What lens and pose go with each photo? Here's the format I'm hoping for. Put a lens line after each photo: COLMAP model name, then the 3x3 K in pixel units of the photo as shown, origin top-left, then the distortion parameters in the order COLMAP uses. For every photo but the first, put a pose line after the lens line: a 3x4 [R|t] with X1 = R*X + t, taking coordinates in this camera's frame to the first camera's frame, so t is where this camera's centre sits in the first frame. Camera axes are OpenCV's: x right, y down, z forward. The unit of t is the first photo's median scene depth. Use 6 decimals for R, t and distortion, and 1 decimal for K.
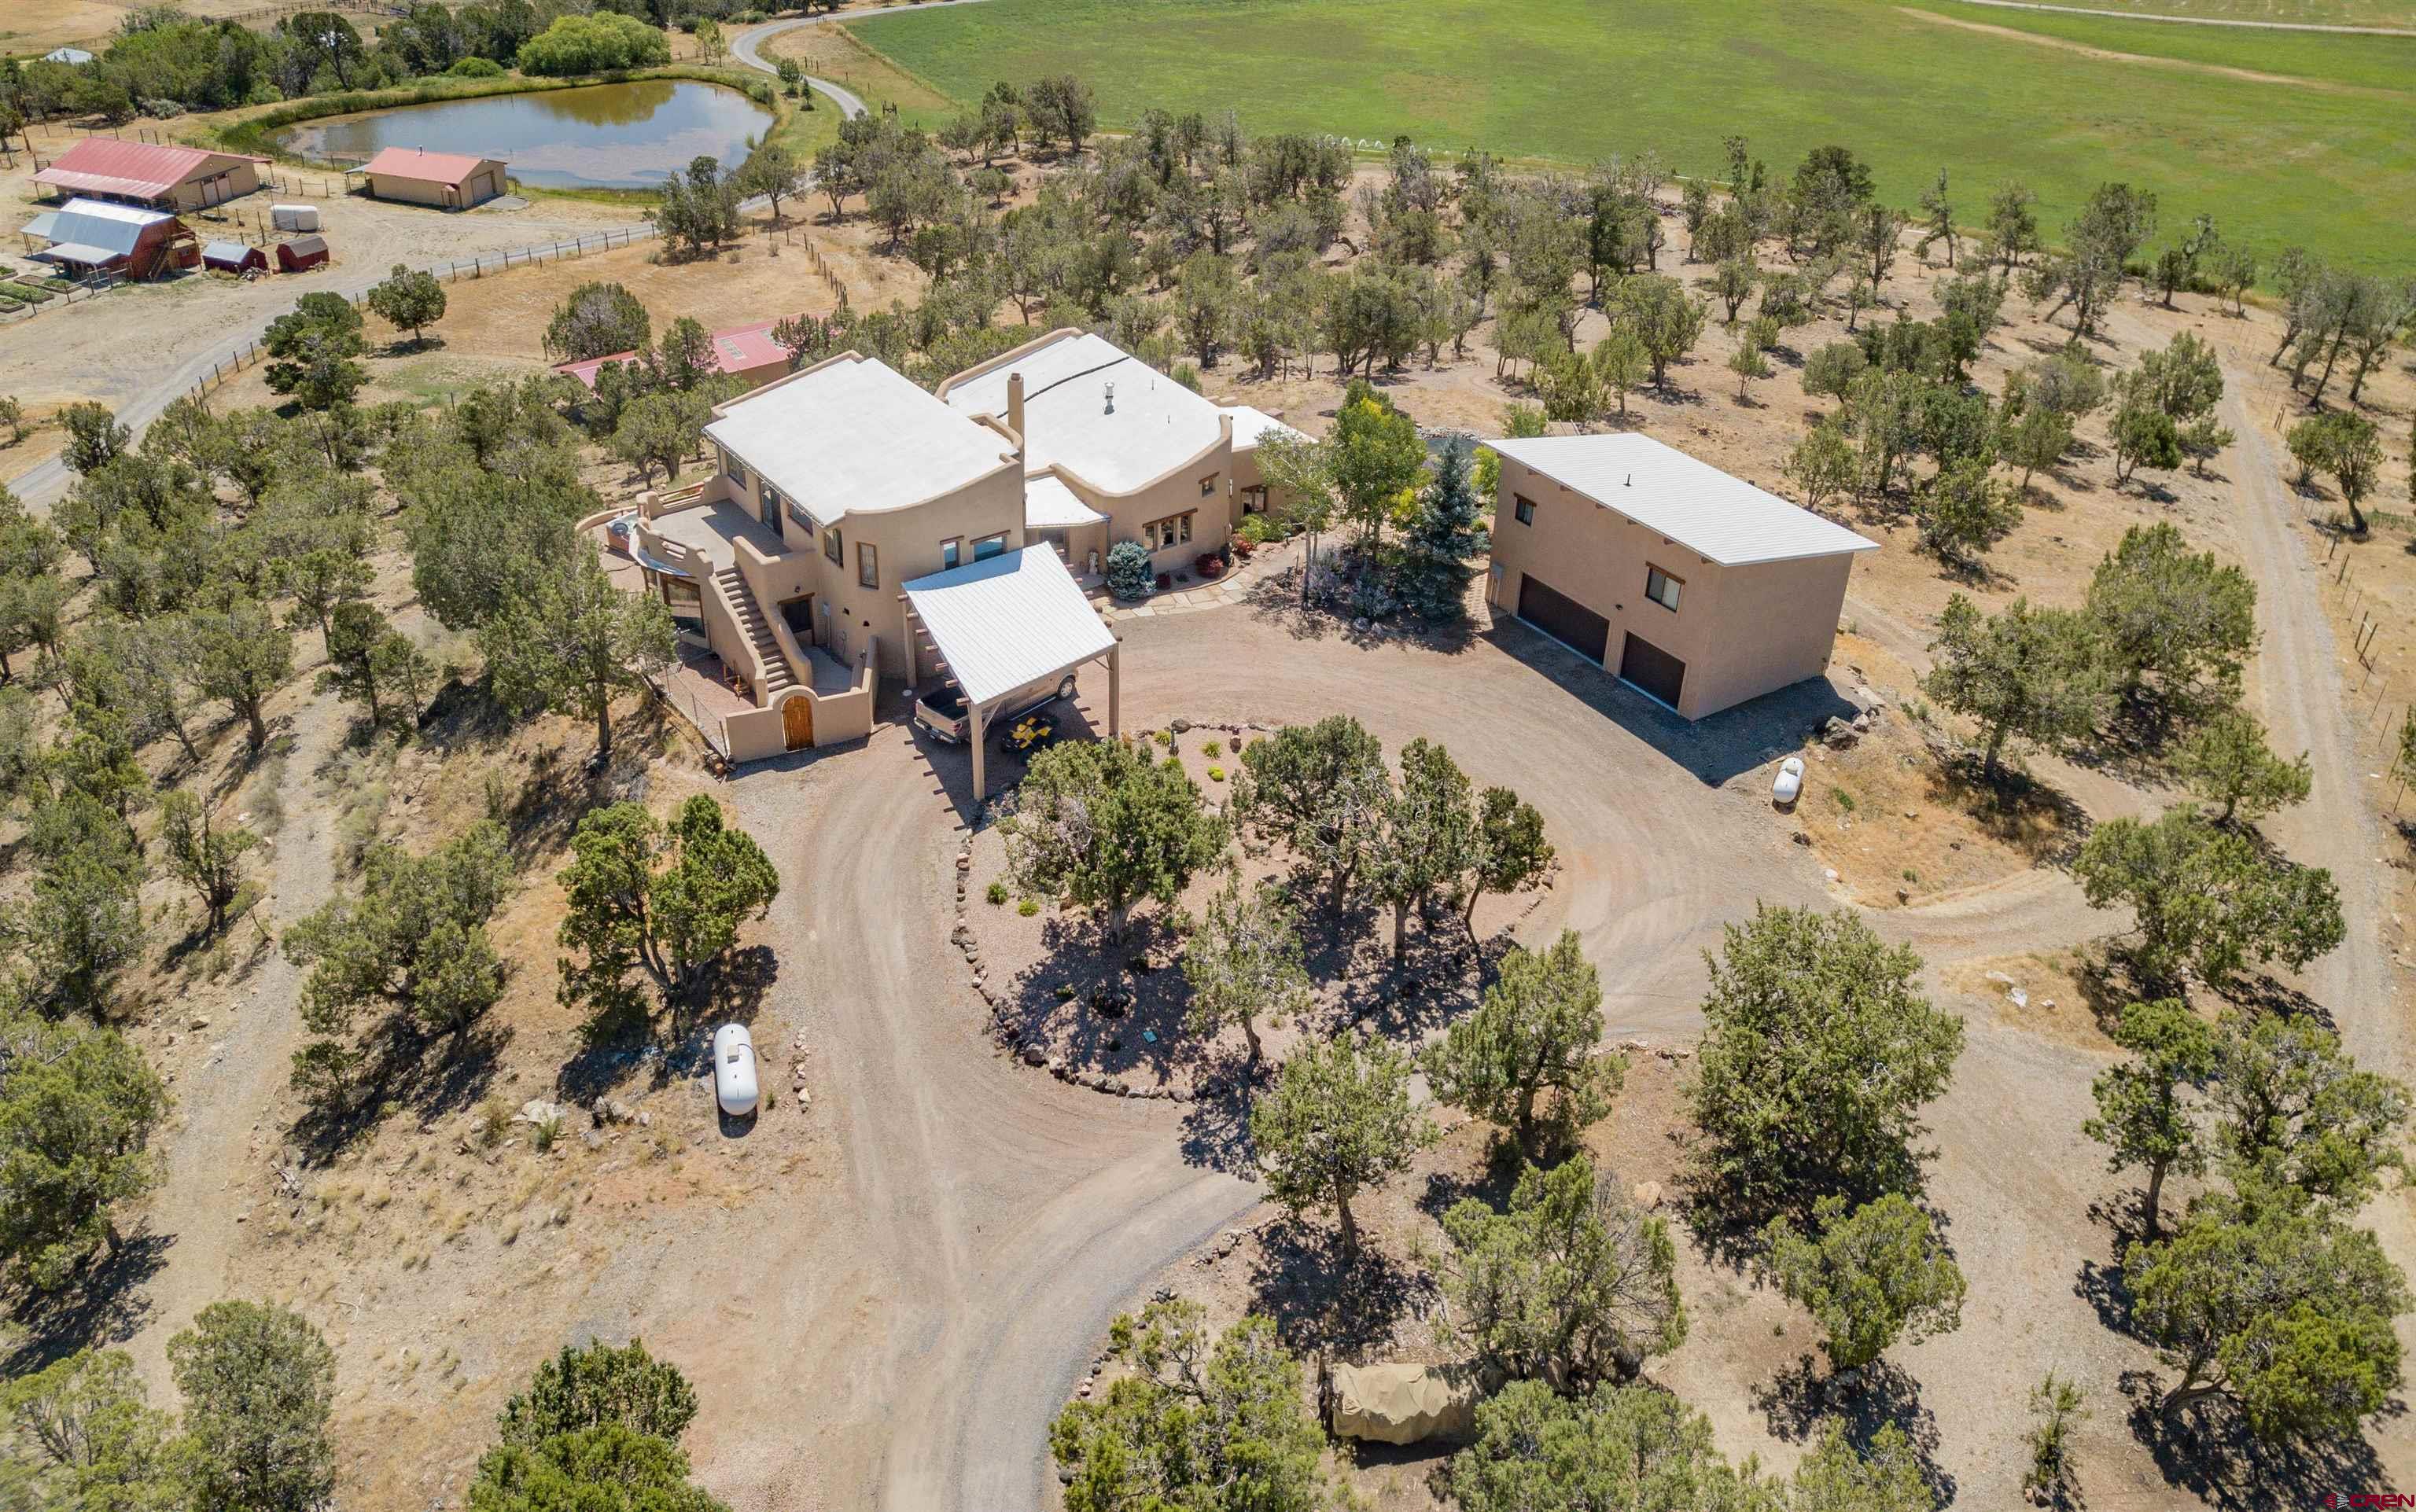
lens RADIAL K [[1921.6, 0, 1222.7], [0, 1921.6, 754.4], [0, 0, 1]] dist [-0.005668, -0.023310]
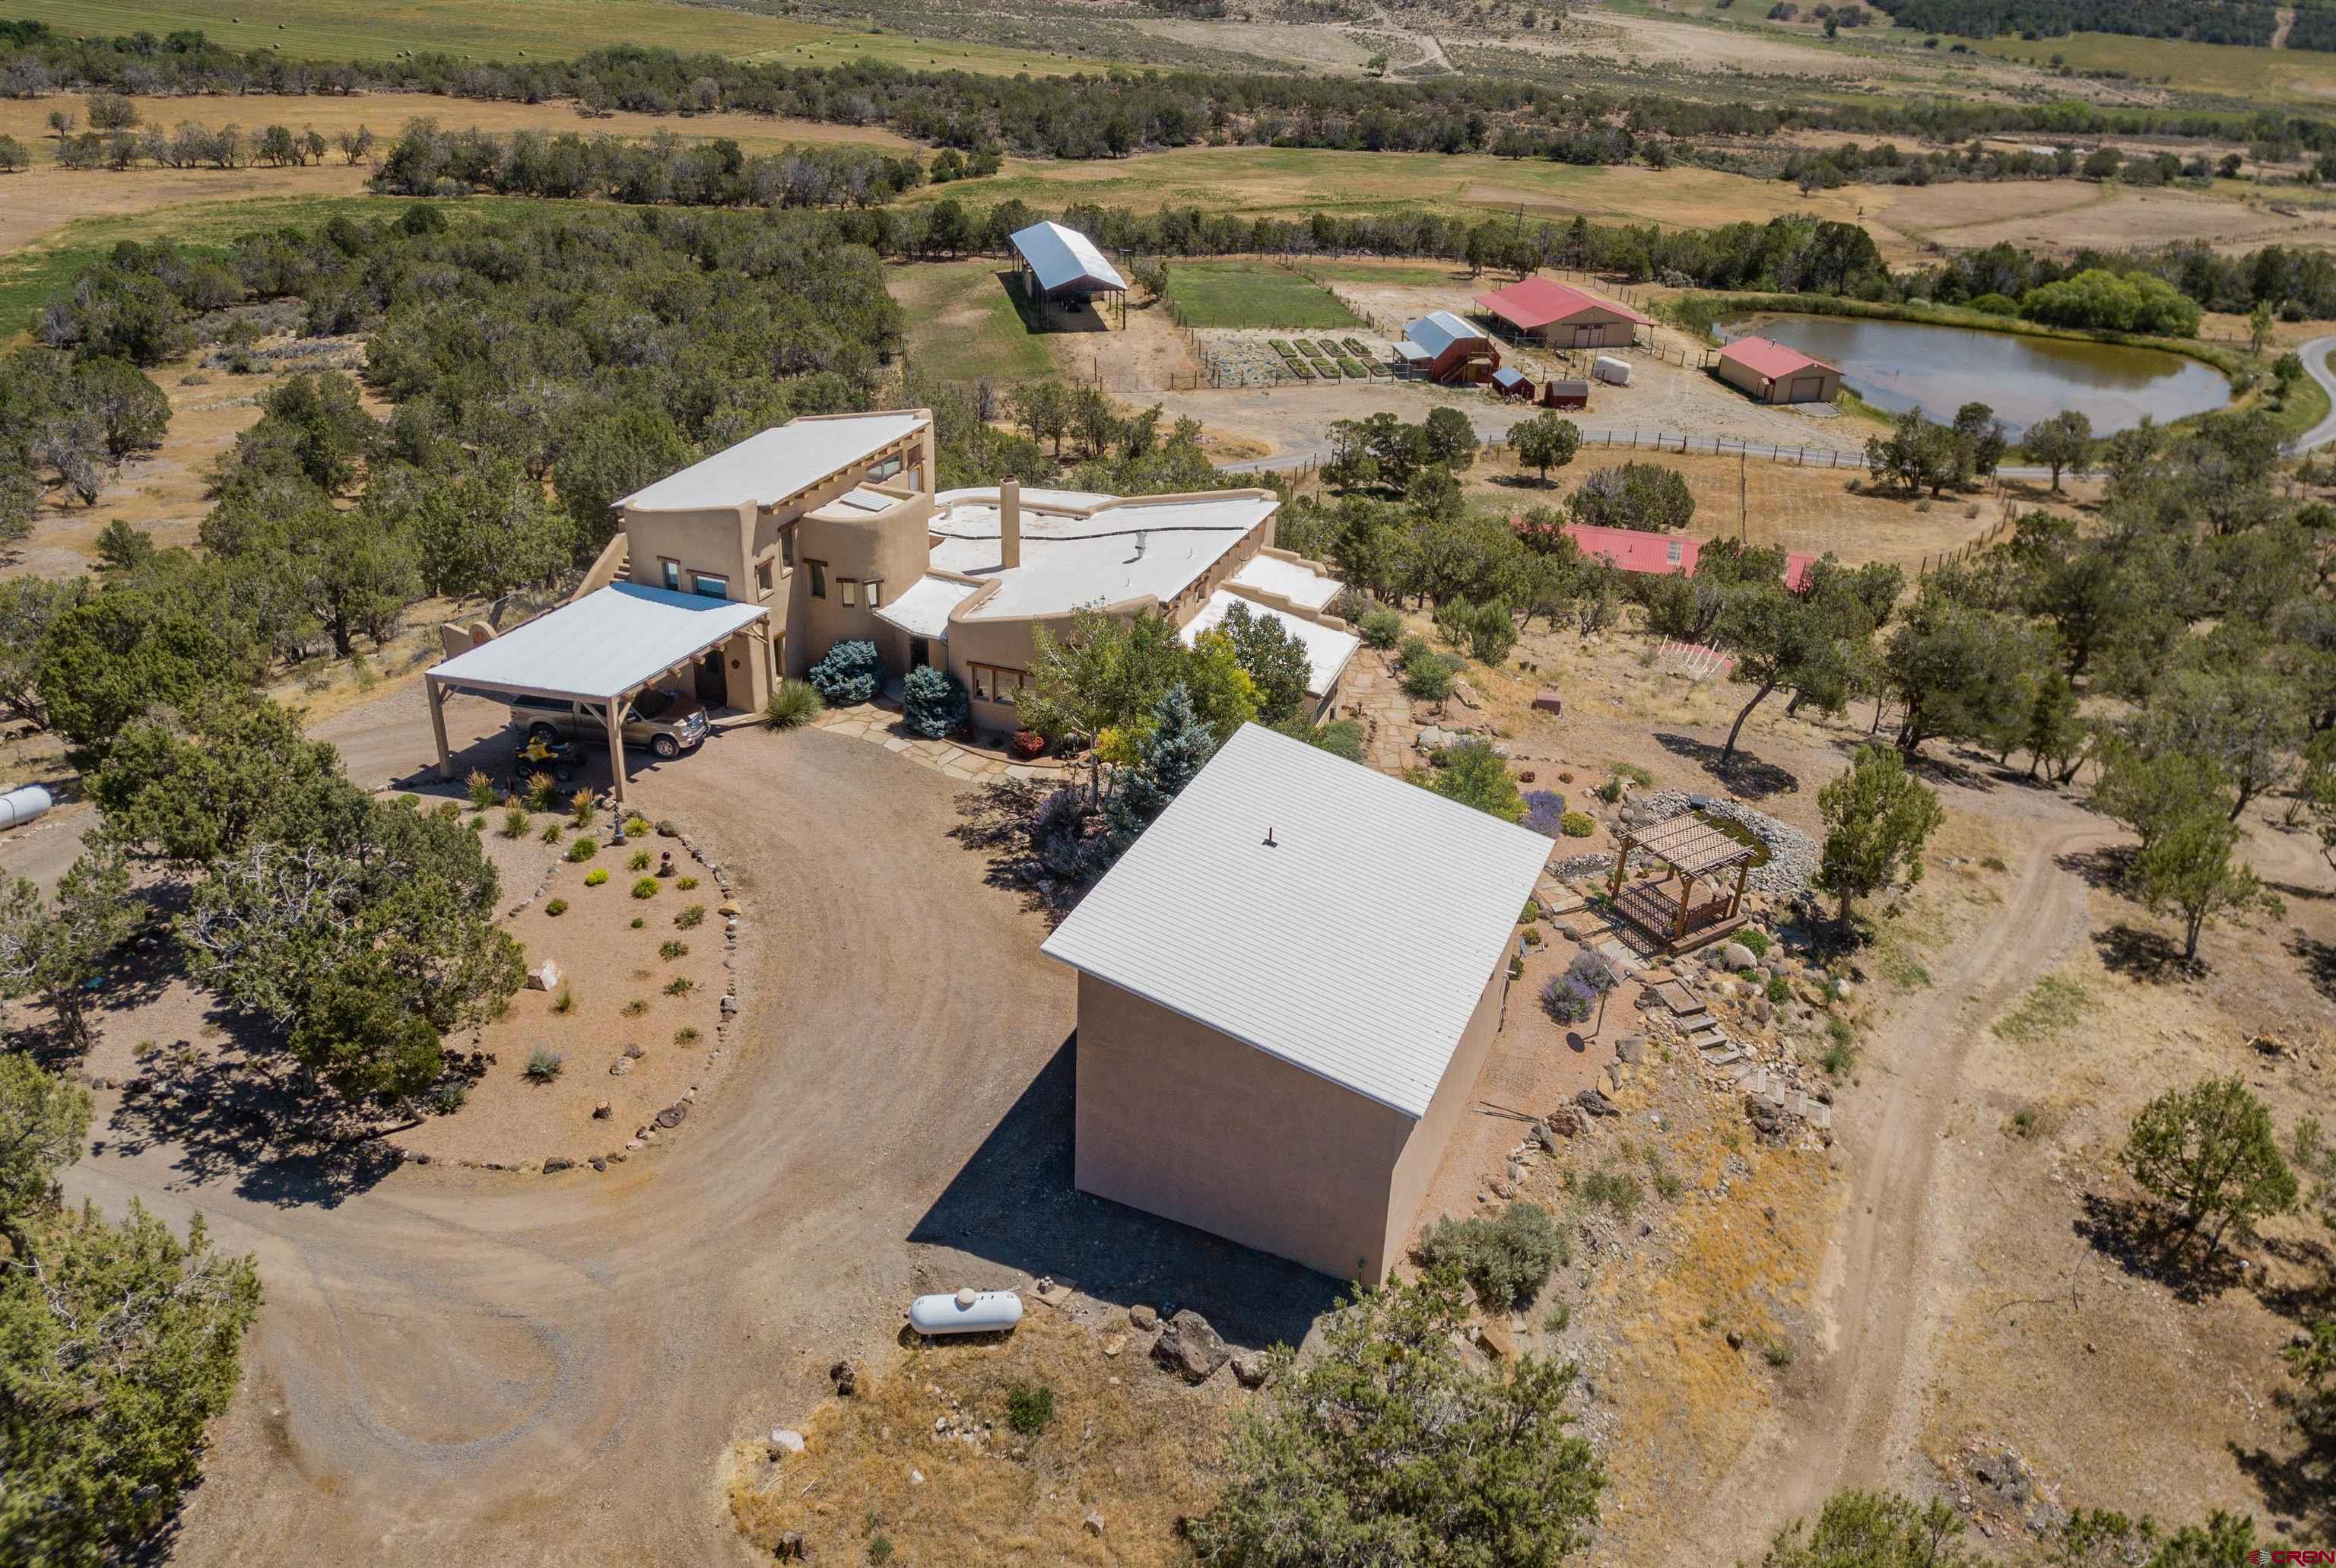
lens RADIAL K [[1808.0, 0, 1170.9], [0, 1808.0, 774.2], [0, 0, 1]] dist [0.001479, 0.004311]
pose [[0.514156, 0.365558, -0.775894, 0.697078], [-0.450487, 0.884898, 0.118394, -0.228483], [0.729866, 0.288657, 0.619655, 0.653141]]
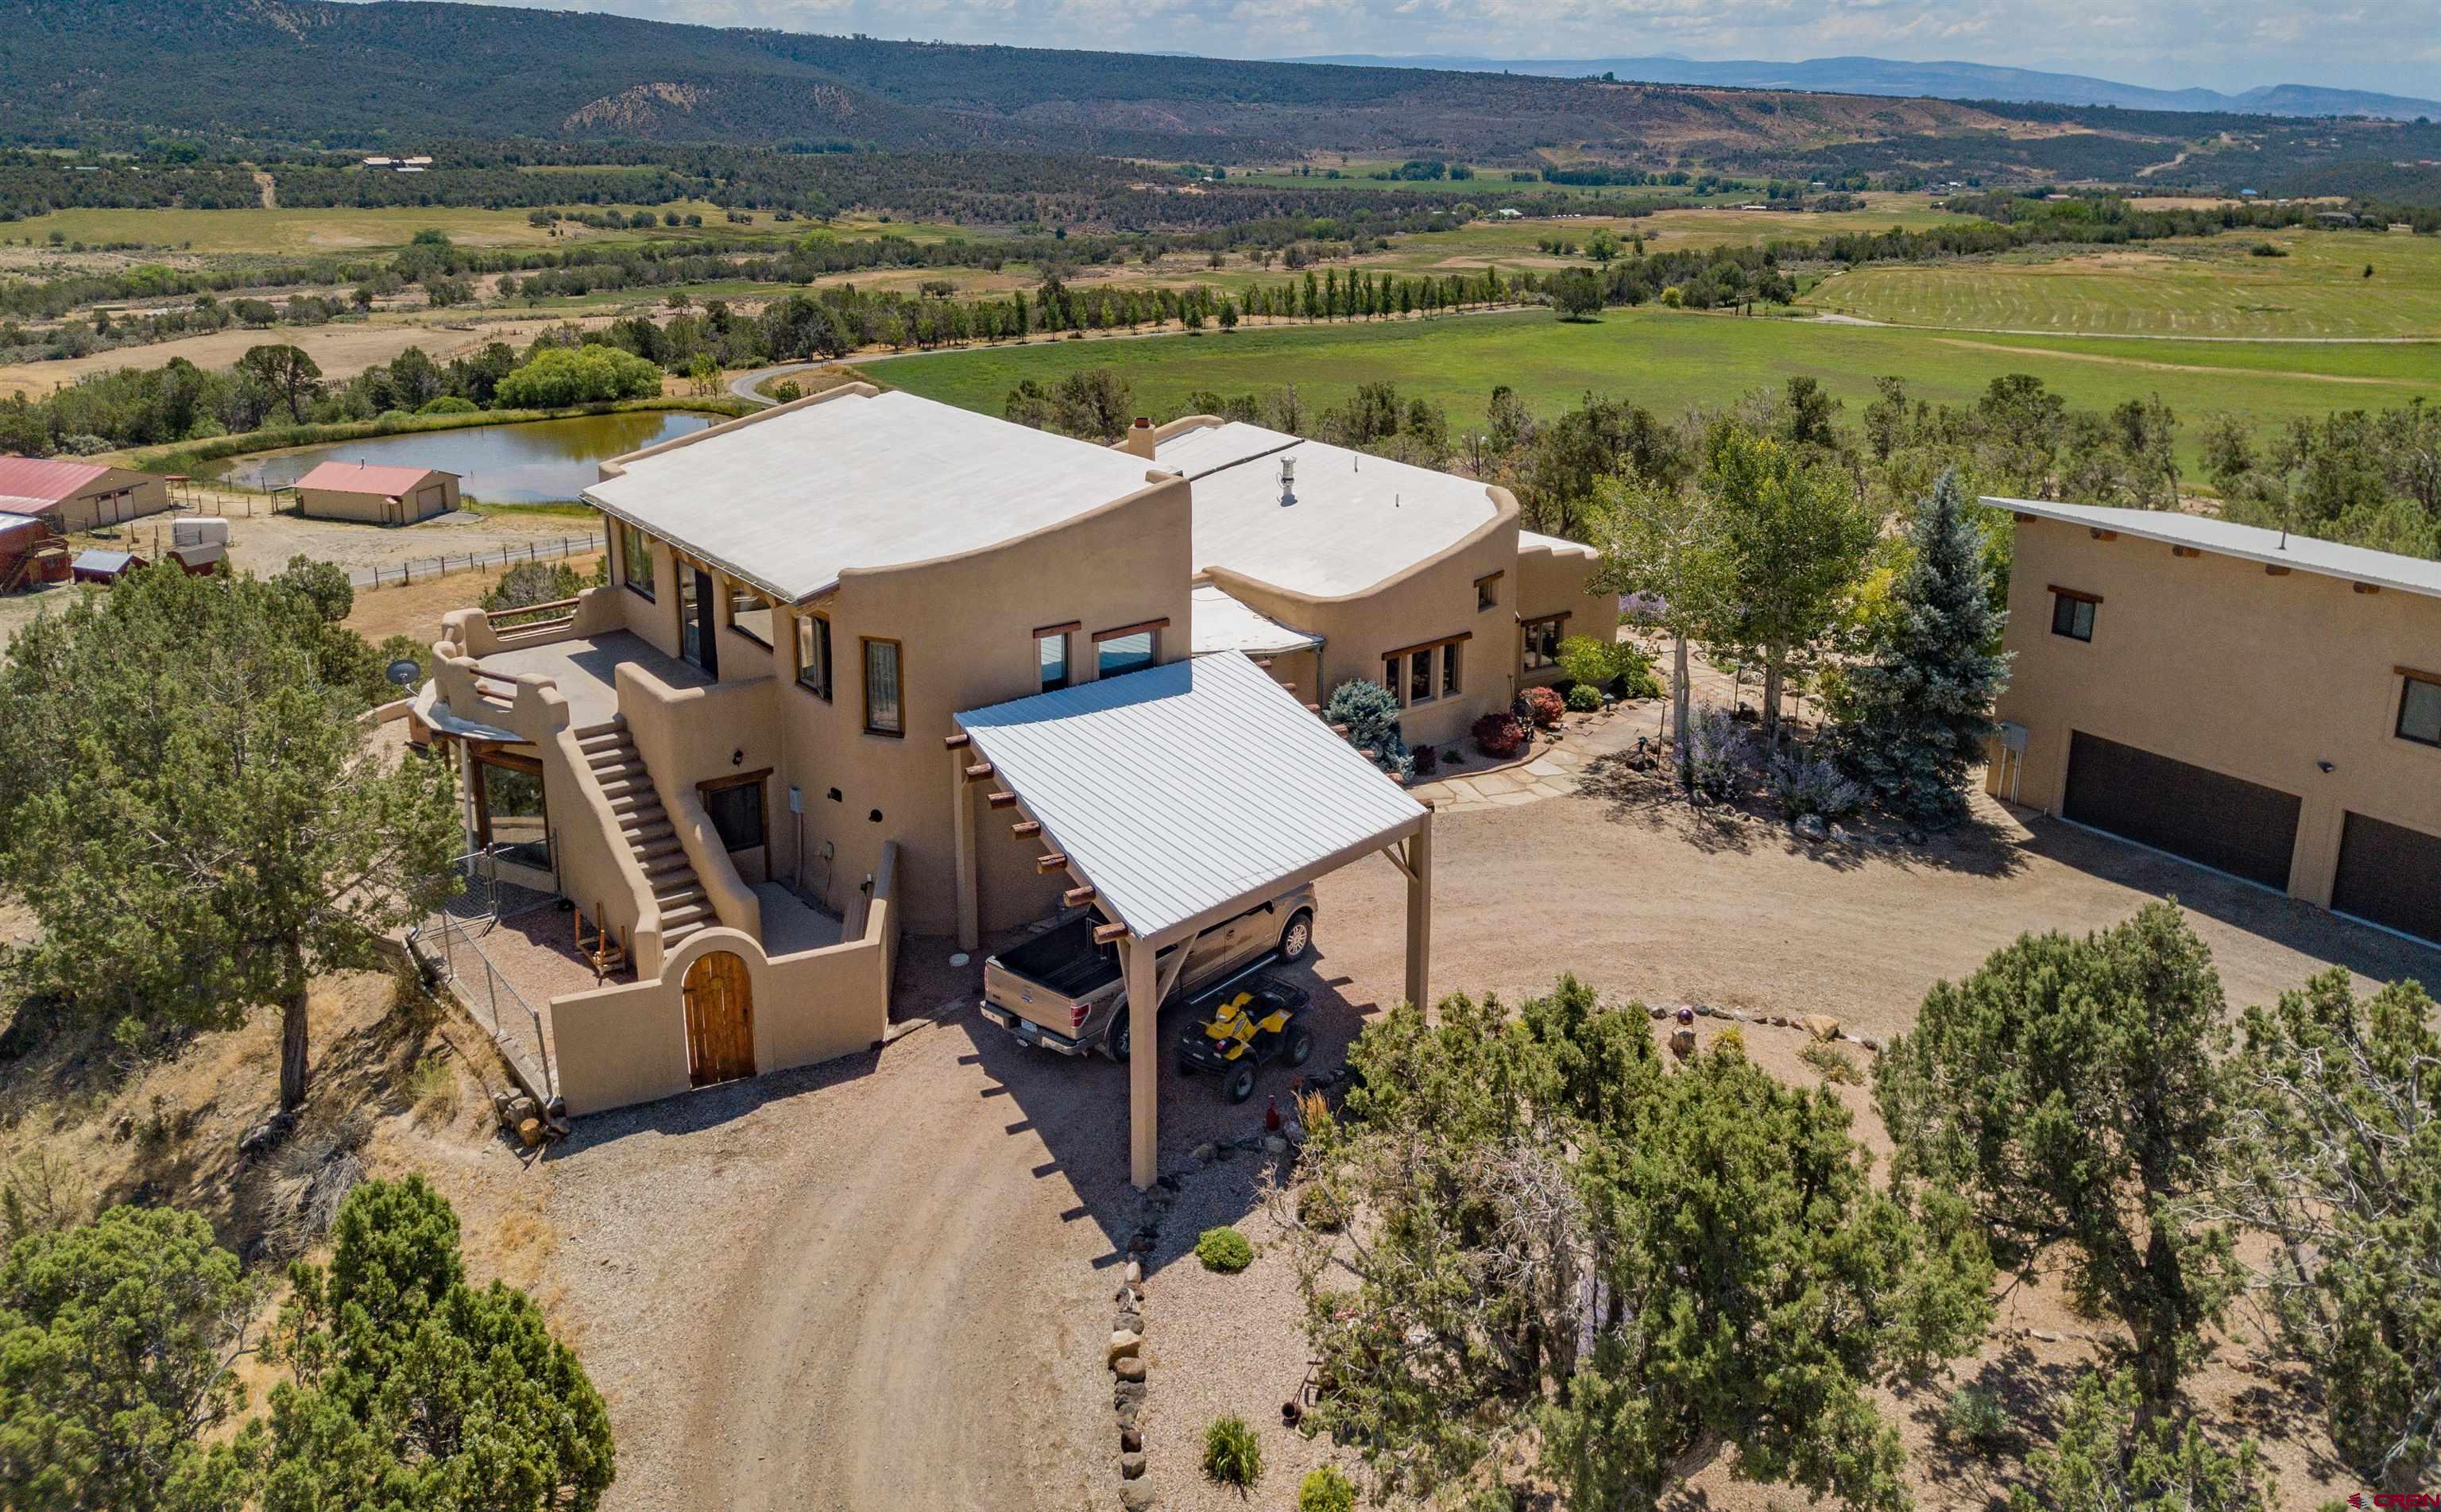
lens RADIAL K [[1921.9, 0, 1183.8], [0, 1921.9, 549.2], [0, 0, 1]] dist [0.022431, -0.021621]
pose [[0.999247, -0.036962, -0.011766, -0.099053], [0.031466, 0.949776, -0.311343, 0.020925], [0.022683, 0.310739, 0.950225, 0.515823]]
